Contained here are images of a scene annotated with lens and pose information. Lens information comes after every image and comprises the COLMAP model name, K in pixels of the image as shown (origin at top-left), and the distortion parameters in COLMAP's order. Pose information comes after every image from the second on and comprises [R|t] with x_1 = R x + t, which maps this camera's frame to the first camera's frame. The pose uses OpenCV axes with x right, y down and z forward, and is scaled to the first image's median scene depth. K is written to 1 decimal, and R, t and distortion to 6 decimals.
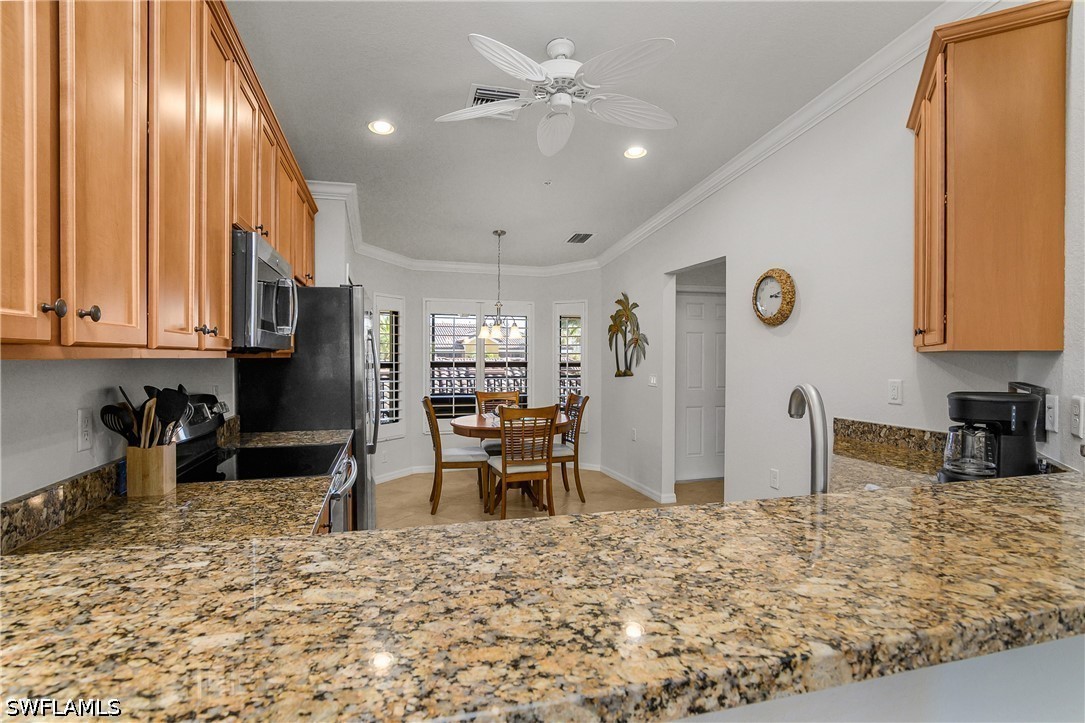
lens RADIAL K [[542.9, 0, 540.4], [0, 542.9, 363.4], [0, 0, 1]] dist [0.001106, 0.000671]
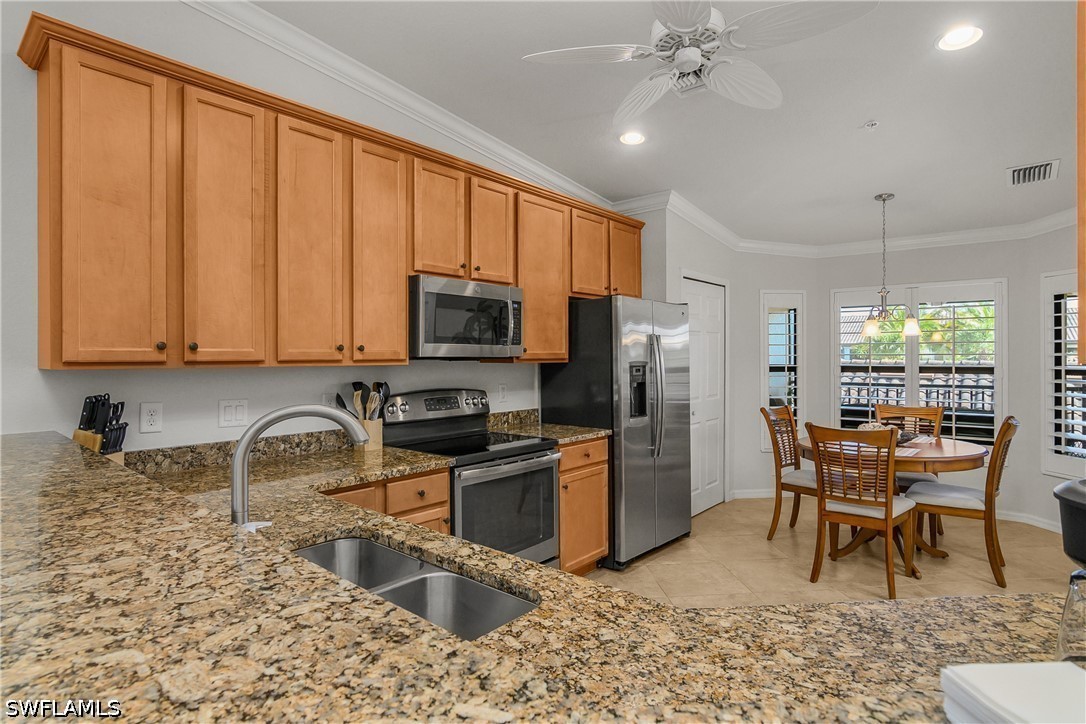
lens RADIAL K [[554.8, 0, 544.9], [0, 554.8, 354.0], [0, 0, 1]] dist [-0.002654, -0.000751]
pose [[0.571983, -0.014193, -0.820143, 0.245941], [-0.005936, 0.999752, -0.021441, 0.000035], [0.820244, 0.017132, 0.571757, 0.143932]]
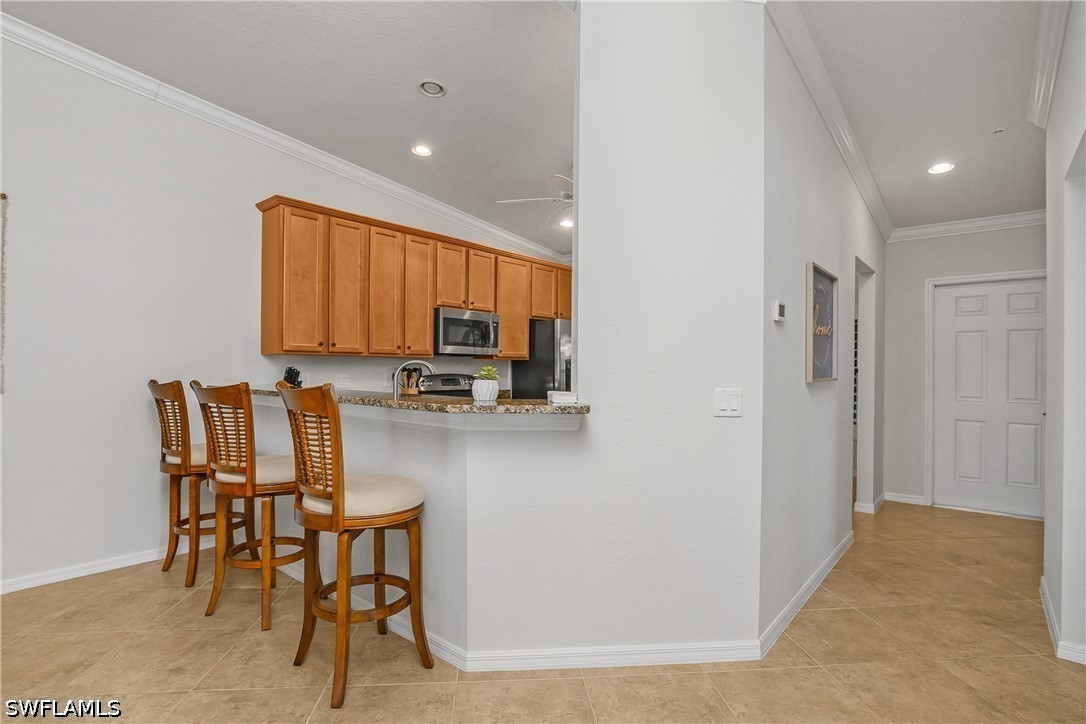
lens RADIAL K [[543.4, 0, 540.0], [0, 543.4, 368.3], [0, 0, 1]] dist [0.001106, 0.000671]
pose [[0.573864, -0.002403, -0.818947, 0.557476], [-0.018476, 0.999703, -0.015881, 0.025884], [0.818742, 0.024244, 0.573650, -0.019089]]
